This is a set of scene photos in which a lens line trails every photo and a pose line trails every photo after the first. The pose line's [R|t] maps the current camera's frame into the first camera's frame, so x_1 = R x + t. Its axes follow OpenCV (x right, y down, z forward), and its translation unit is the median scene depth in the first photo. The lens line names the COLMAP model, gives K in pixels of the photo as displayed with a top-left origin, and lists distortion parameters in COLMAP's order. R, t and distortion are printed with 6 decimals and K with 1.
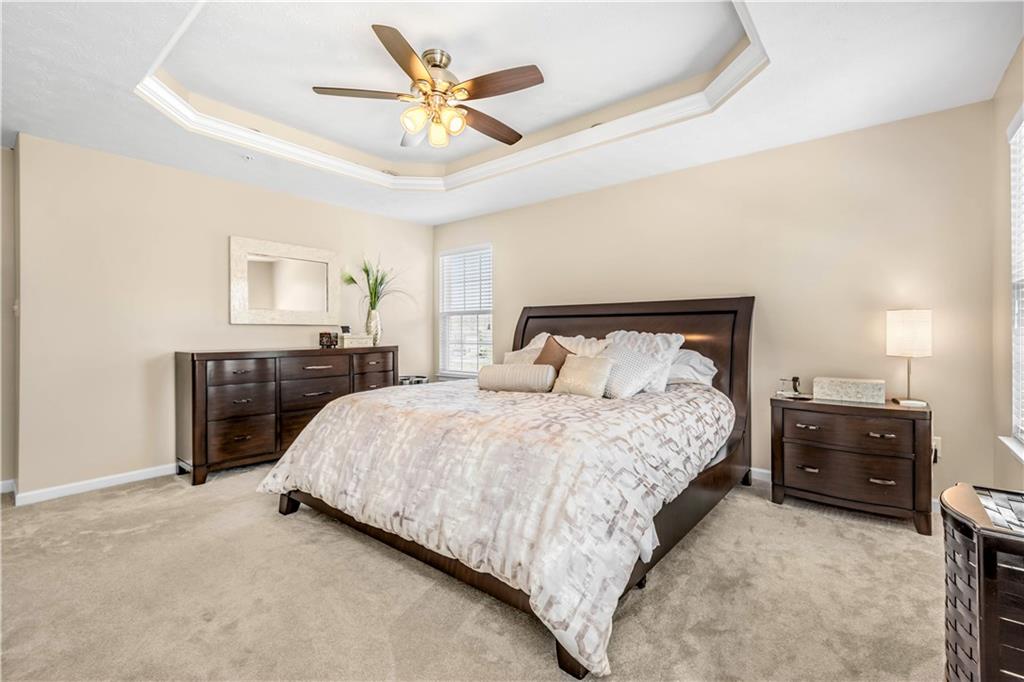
lens RADIAL K [[451.2, 0, 512.0], [0, 451.2, 341.0], [0, 0, 1]] dist [0.000550, 0.000095]
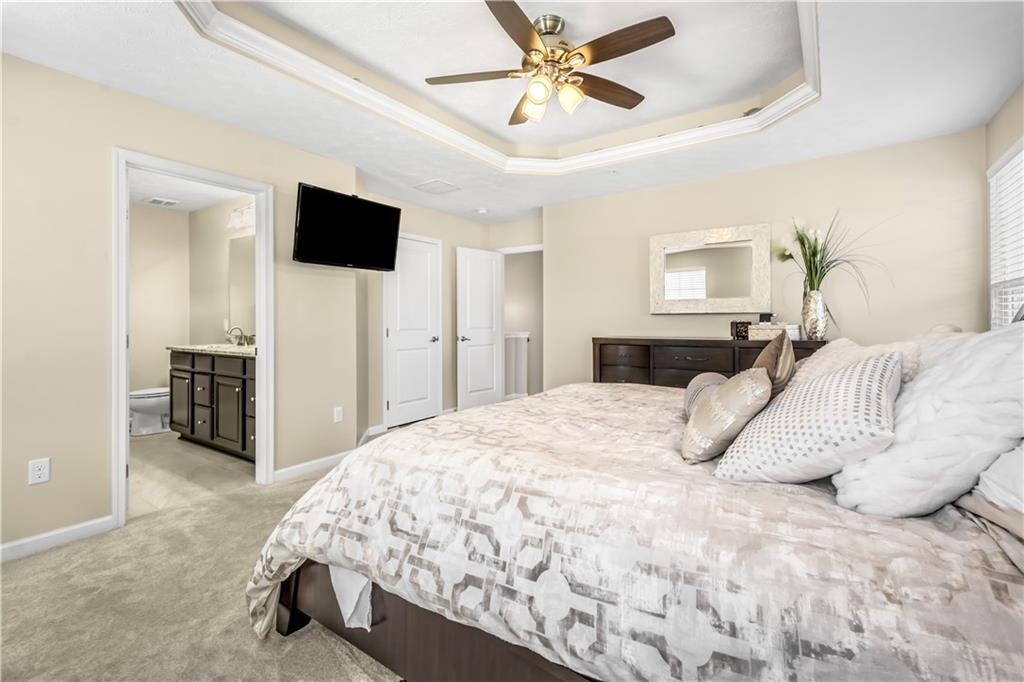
lens RADIAL K [[462.4, 0, 499.4], [0, 462.4, 321.1], [0, 0, 1]] dist [0.008509, 0.000123]
pose [[0.064953, 0.001279, -0.997888, 0.782793], [-0.015282, 0.999883, 0.000287, -0.022773], [0.997771, 0.015231, 0.064965, 0.855252]]
